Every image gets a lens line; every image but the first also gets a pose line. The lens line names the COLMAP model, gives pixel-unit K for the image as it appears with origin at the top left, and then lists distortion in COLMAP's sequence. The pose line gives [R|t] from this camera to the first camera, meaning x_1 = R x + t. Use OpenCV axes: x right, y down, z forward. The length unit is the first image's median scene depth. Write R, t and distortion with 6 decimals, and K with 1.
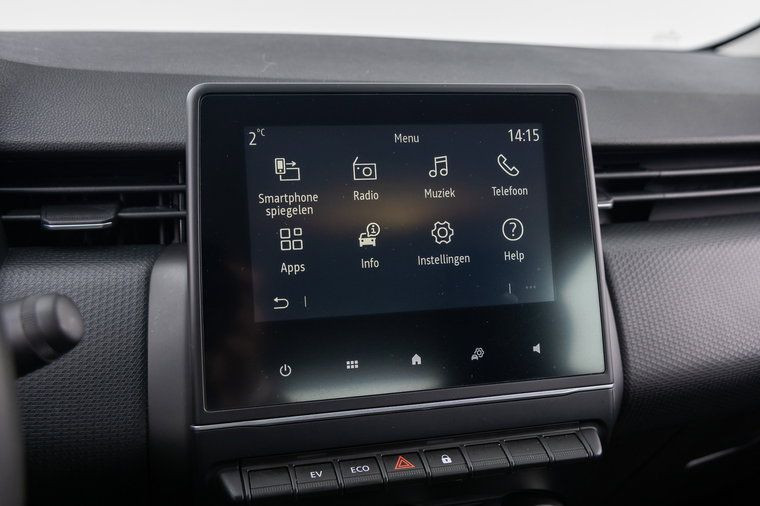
lens RADIAL K [[827.0, 0, 380.0], [0, 827.0, 253.0], [0, 0, 1]] dist [-0.000244, 0.006965]
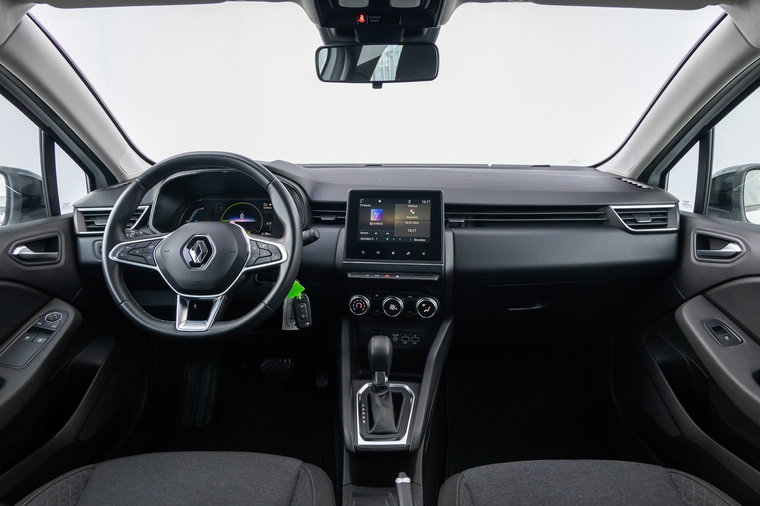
lens RADIAL K [[509.6, 0, 380.0], [0, 509.6, 253.0], [0, 0, 1]] dist [0.000943, -0.002407]
pose [[0.924579, 0.067698, -0.374927, 0.935332], [-0.075256, 0.997149, -0.005535, 0.142471], [0.373483, 0.033334, 0.927038, -1.428792]]
